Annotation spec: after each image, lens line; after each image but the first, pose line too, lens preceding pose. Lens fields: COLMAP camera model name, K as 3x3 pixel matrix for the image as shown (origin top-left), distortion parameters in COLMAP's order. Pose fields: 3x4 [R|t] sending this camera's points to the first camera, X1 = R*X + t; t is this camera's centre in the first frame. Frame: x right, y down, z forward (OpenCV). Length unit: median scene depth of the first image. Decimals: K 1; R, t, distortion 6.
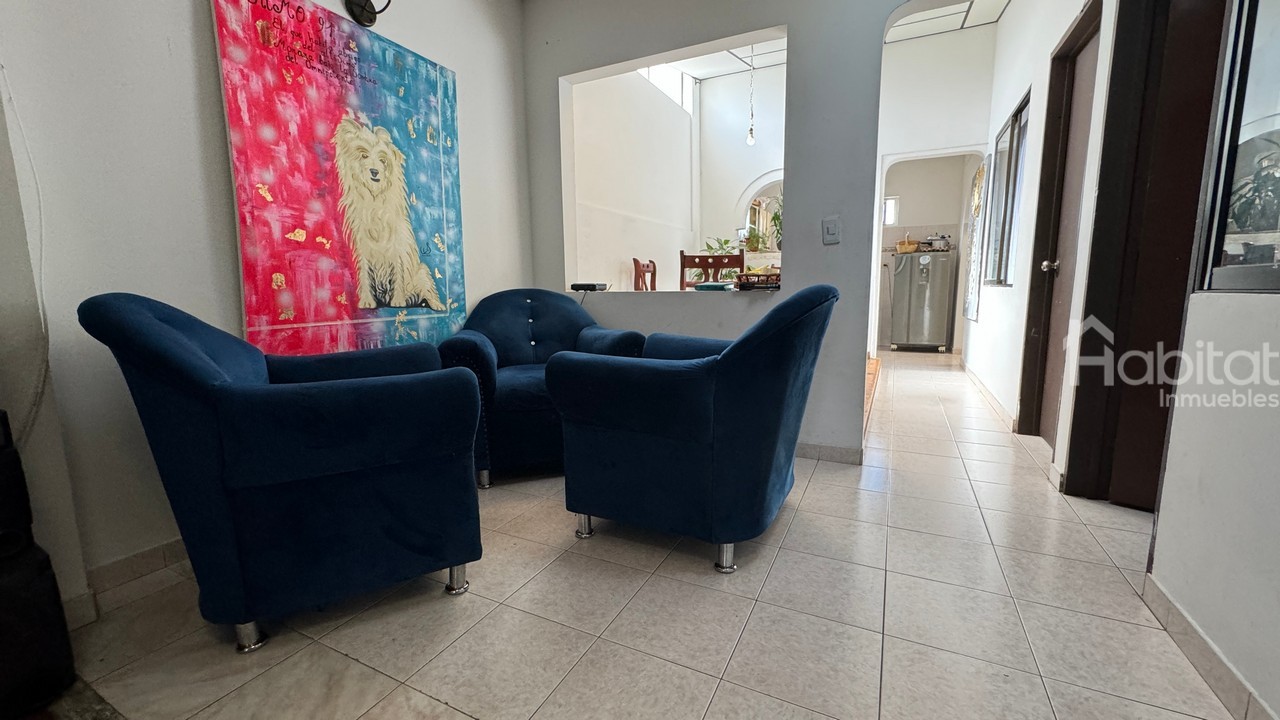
lens RADIAL K [[509.4, 0, 642.0], [0, 509.4, 357.3], [0, 0, 1]] dist [-0.001890, -0.000032]
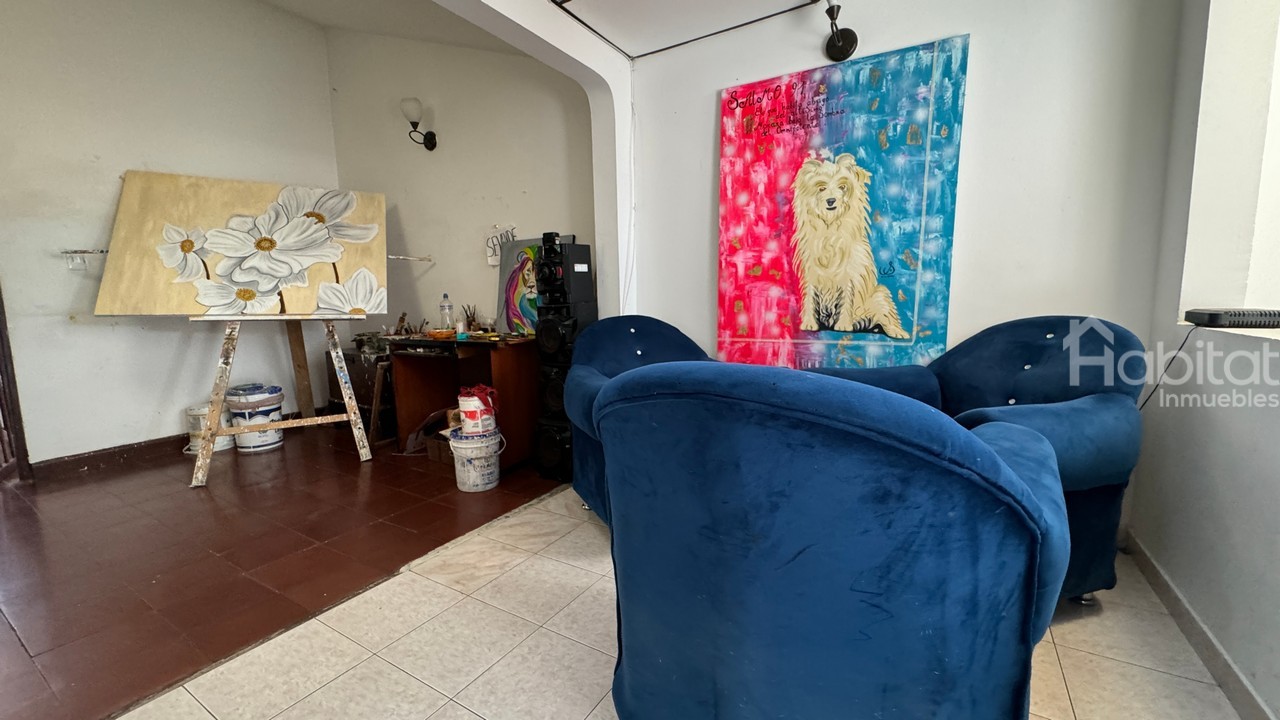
lens RADIAL K [[509.4, 0, 640.3], [0, 509.4, 355.7], [0, 0, 1]] dist [-0.001890, -0.000032]
pose [[-0.086487, 0.131457, -0.987542, 0.517180], [-0.114952, 0.983319, 0.140962, -0.138742], [0.989599, 0.125711, -0.069933, 0.649278]]
